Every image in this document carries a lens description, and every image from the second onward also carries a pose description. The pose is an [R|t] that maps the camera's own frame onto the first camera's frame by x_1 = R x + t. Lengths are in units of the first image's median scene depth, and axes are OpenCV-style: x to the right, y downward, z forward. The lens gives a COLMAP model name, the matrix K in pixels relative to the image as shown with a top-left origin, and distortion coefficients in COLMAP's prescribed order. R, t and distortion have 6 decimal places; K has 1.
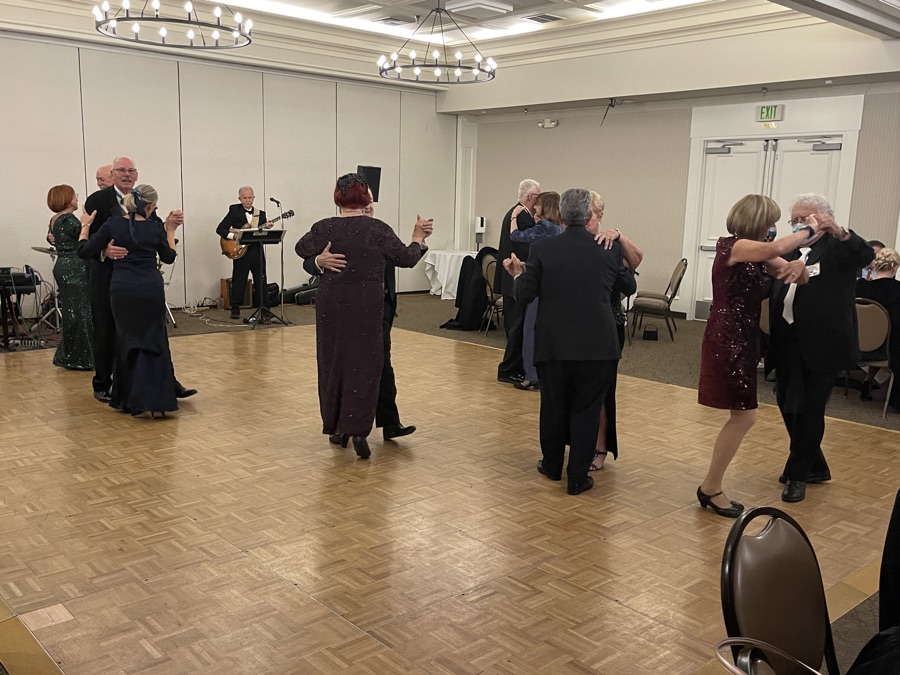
lens RADIAL K [[860.4, 0, 450.0], [0, 860.4, 337.5], [0, 0, 1]] dist [-0.001091, 0.091391]
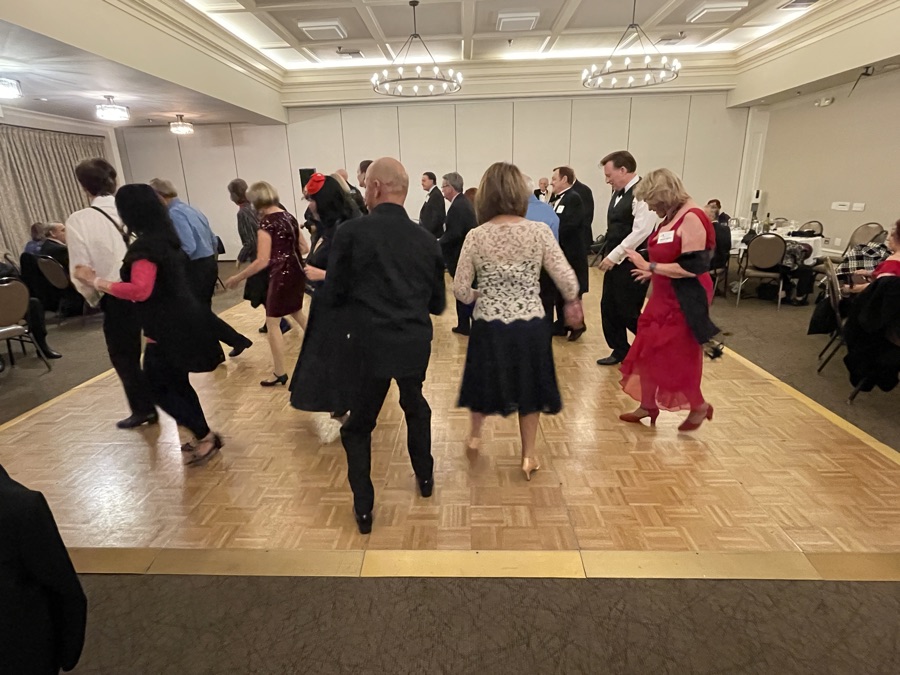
lens RADIAL K [[470.0, 0, 450.0], [0, 470.0, 337.5], [0, 0, 1]] dist [-0.013786, 0.014478]
pose [[0.714551, 0.170696, -0.678440, 0.252102], [-0.066299, 0.981934, 0.177228, -0.022354], [0.696435, -0.081658, 0.712959, 0.202476]]
